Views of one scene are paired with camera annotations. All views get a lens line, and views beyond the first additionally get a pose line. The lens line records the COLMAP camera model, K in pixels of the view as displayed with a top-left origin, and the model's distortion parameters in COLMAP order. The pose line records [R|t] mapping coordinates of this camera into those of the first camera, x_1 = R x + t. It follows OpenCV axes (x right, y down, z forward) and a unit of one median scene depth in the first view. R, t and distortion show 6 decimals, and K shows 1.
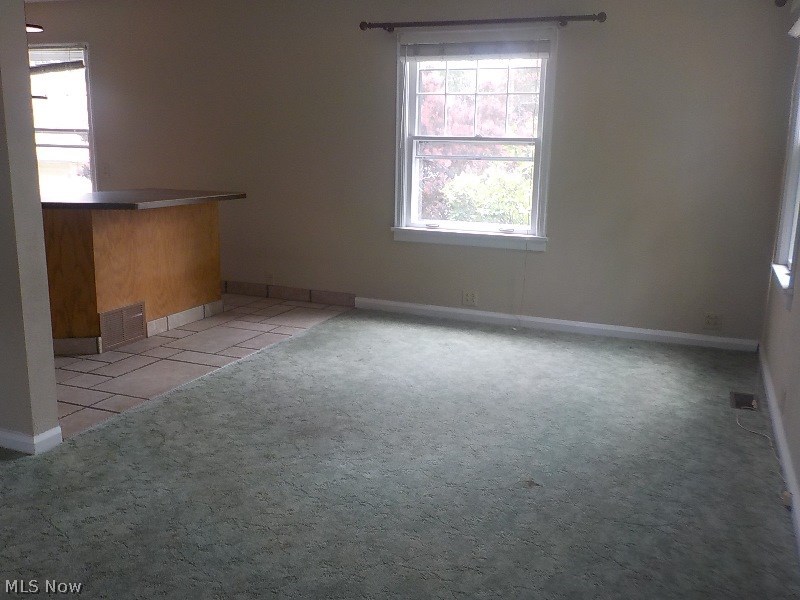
lens RADIAL K [[741.2, 0, 400.0], [0, 741.2, 300.0], [0, 0, 1]] dist [0.013351, -0.009867]
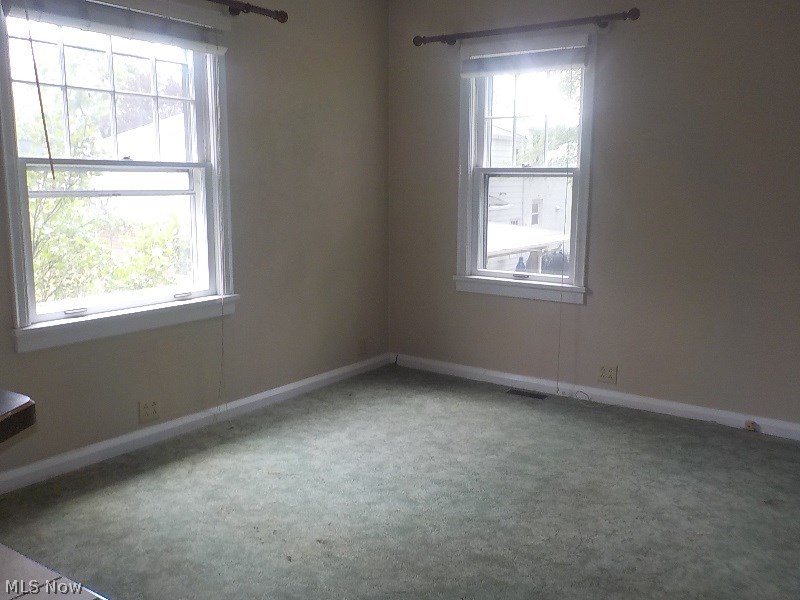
lens RADIAL K [[741.2, 0, 400.0], [0, 741.2, 300.0], [0, 0, 1]] dist [0.013351, -0.009867]
pose [[0.218339, -0.176442, 0.959790, -0.547591], [0.194982, 0.971575, 0.134252, -0.165348], [-0.956196, 0.157829, 0.246536, 0.736965]]
